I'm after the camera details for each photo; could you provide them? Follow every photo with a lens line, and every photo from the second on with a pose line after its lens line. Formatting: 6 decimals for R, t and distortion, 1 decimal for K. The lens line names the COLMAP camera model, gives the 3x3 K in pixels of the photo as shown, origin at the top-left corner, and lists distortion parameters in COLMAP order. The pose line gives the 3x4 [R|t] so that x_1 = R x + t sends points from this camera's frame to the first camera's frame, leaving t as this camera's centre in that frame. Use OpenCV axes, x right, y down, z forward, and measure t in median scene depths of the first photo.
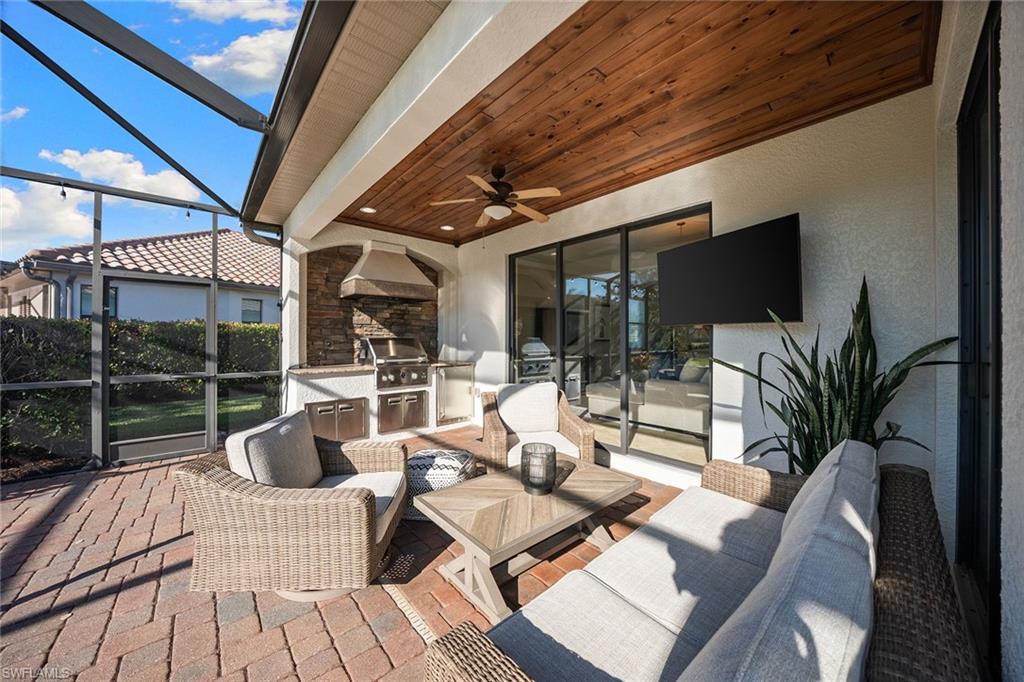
lens RADIAL K [[358.2, 0, 496.7], [0, 358.2, 329.8], [0, 0, 1]] dist [-0.003753, 0.000711]
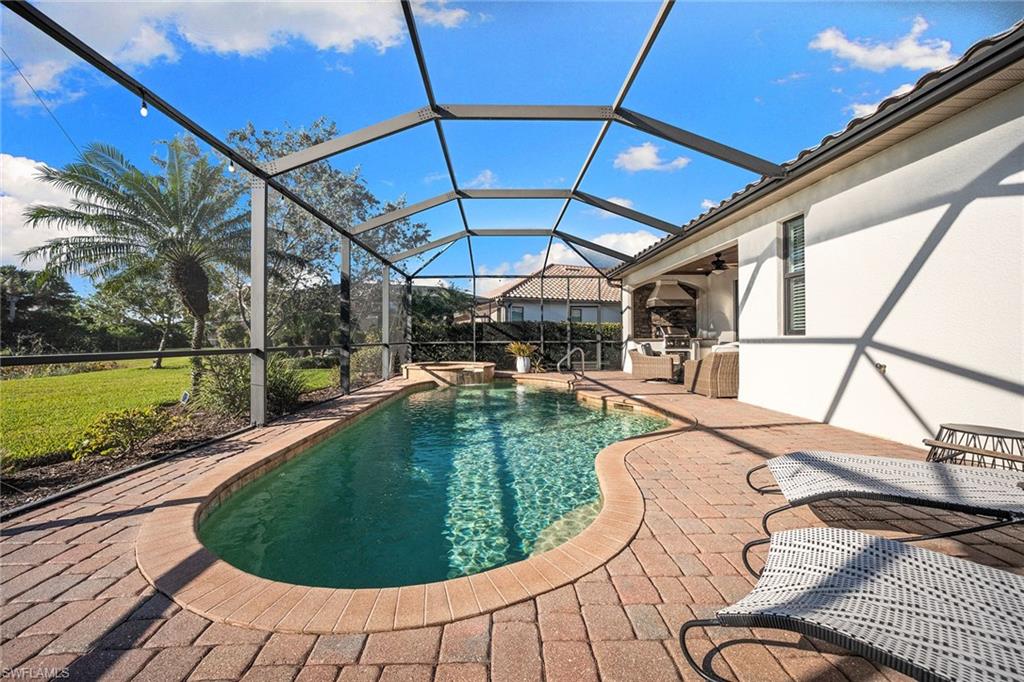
lens RADIAL K [[382.1, 0, 511.5], [0, 382.1, 335.2], [0, 0, 1]] dist [-0.004750, 0.001914]
pose [[0.796711, -0.007758, -0.604311, 0.312926], [0.009929, 0.999951, 0.000253, 0.069330], [0.604279, -0.006202, 0.796749, -1.342261]]
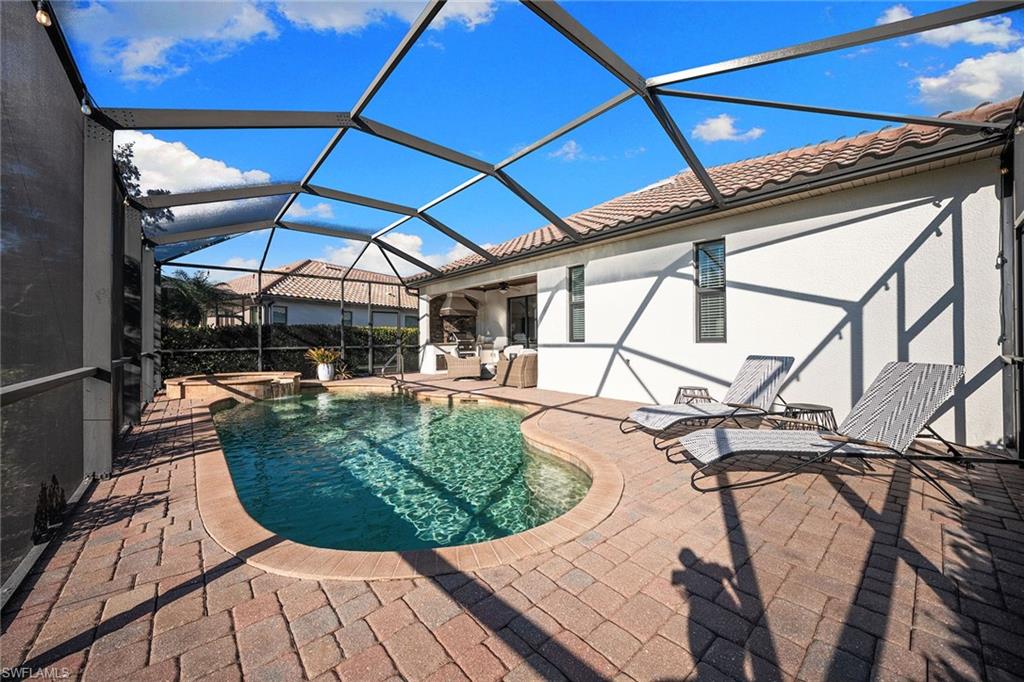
lens RADIAL K [[382.1, 0, 510.5], [0, 382.1, 333.9], [0, 0, 1]] dist [-0.004750, 0.001914]
pose [[0.999753, -0.007034, 0.021078, -0.002509], [0.007059, 0.999974, -0.001123, 0.043170], [-0.021070, 0.001271, 0.999777, -1.638600]]
